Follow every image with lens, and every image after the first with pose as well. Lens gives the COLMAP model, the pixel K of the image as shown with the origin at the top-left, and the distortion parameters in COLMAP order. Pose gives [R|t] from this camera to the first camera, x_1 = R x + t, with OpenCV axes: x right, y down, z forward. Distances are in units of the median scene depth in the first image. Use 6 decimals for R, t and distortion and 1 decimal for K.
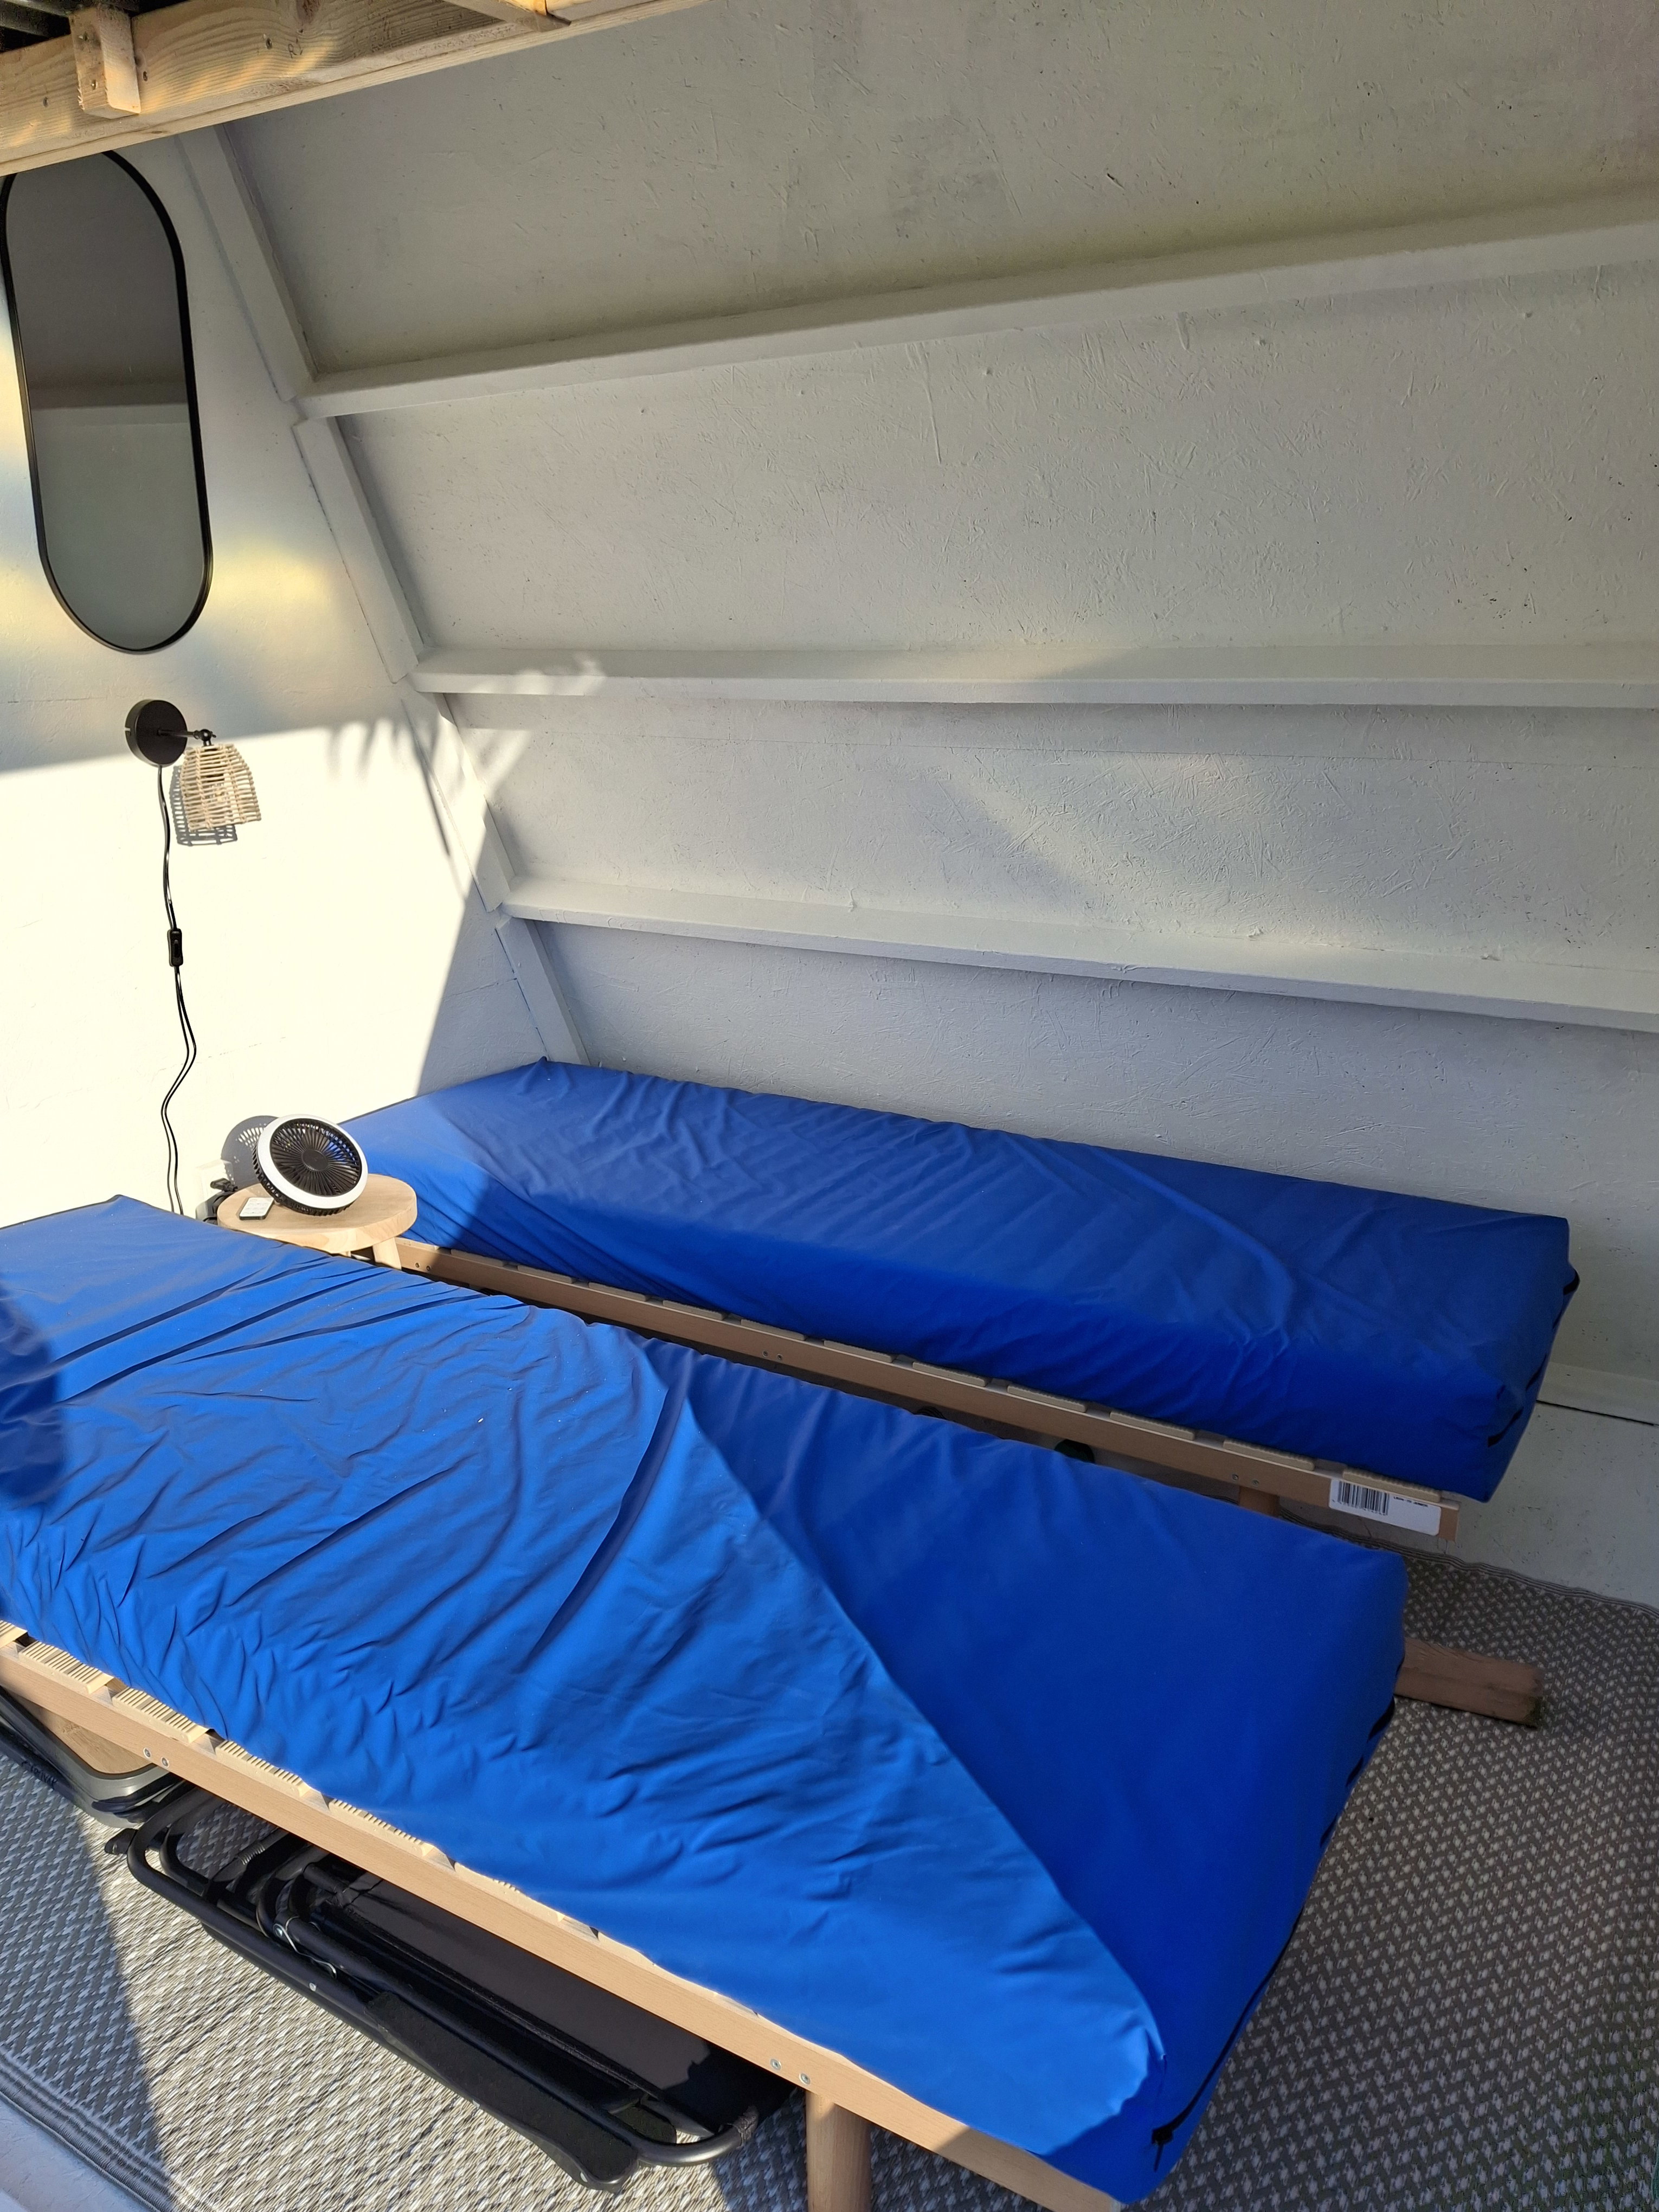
lens RADIAL K [[1701.8, 0, 818.8], [0, 1701.8, 1098.3], [0, 0, 1]] dist [0.067318, -0.141791]
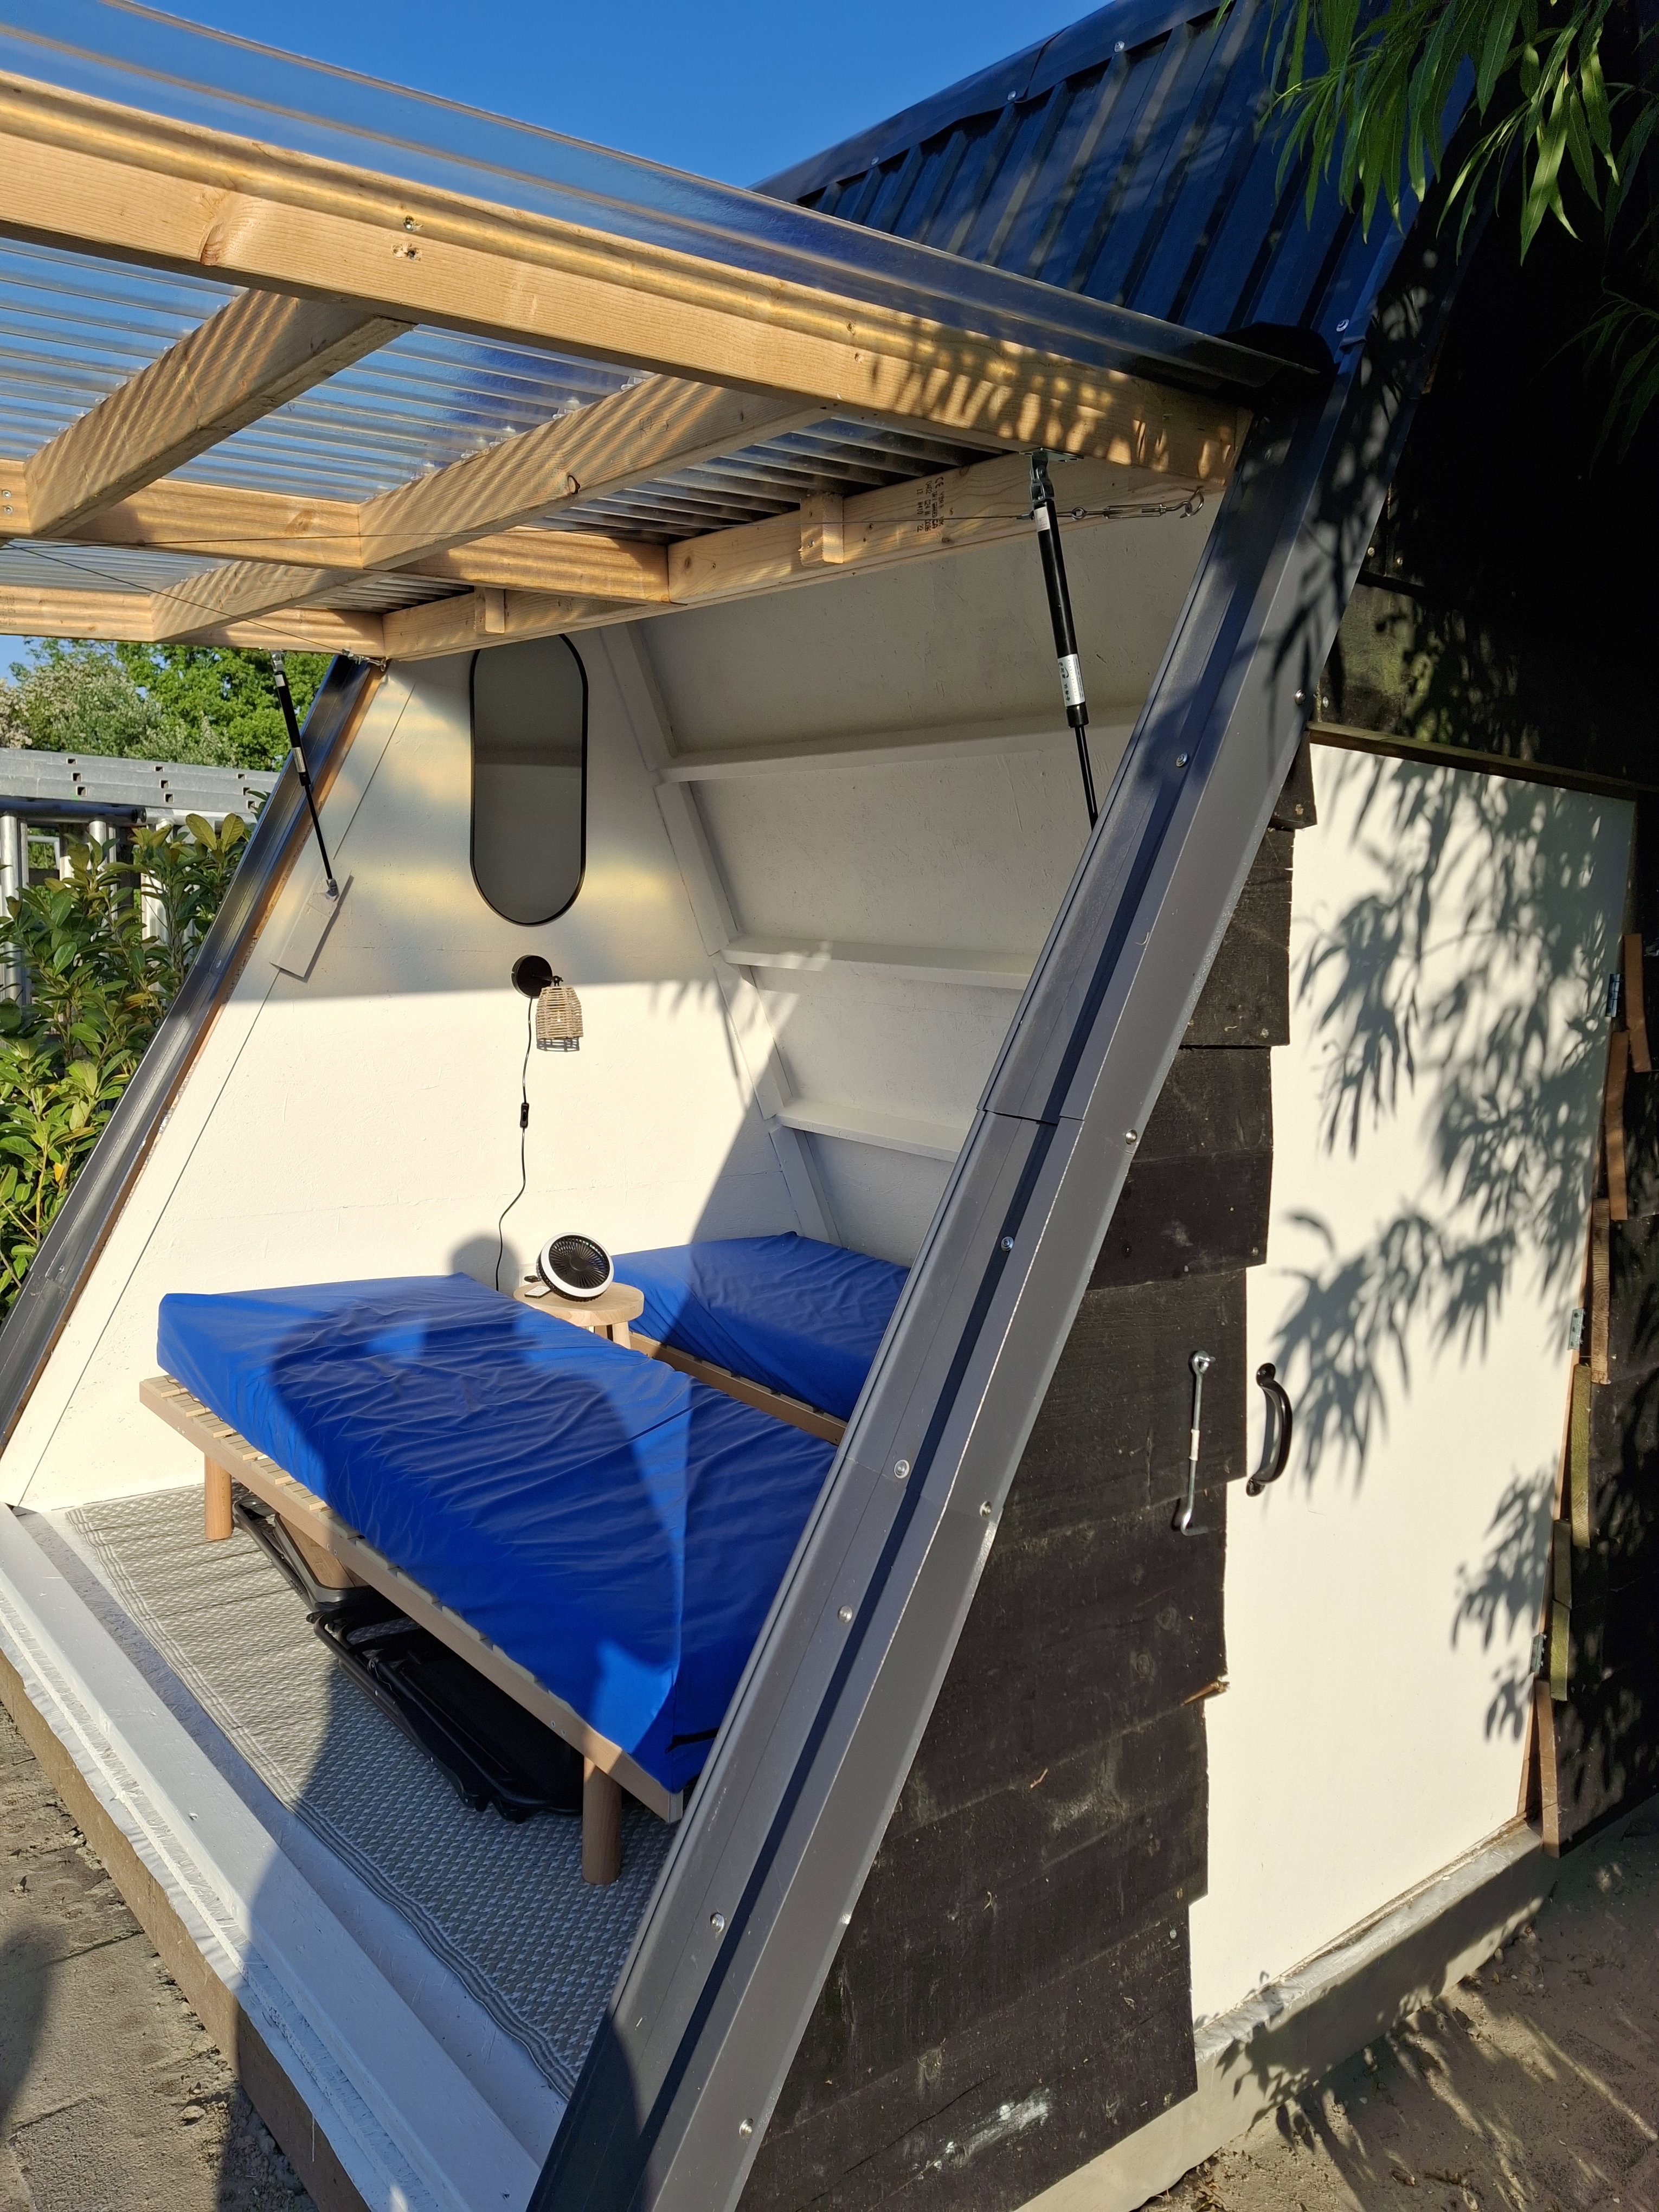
lens RADIAL K [[1701.8, 0, 818.8], [0, 1701.8, 1098.3], [0, 0, 1]] dist [0.067318, -0.141791]
pose [[0.940912, 0.090978, -0.326200, 0.347960], [-0.141104, 0.980964, -0.133416, 0.059525], [0.307853, 0.171561, 0.935838, -0.320630]]
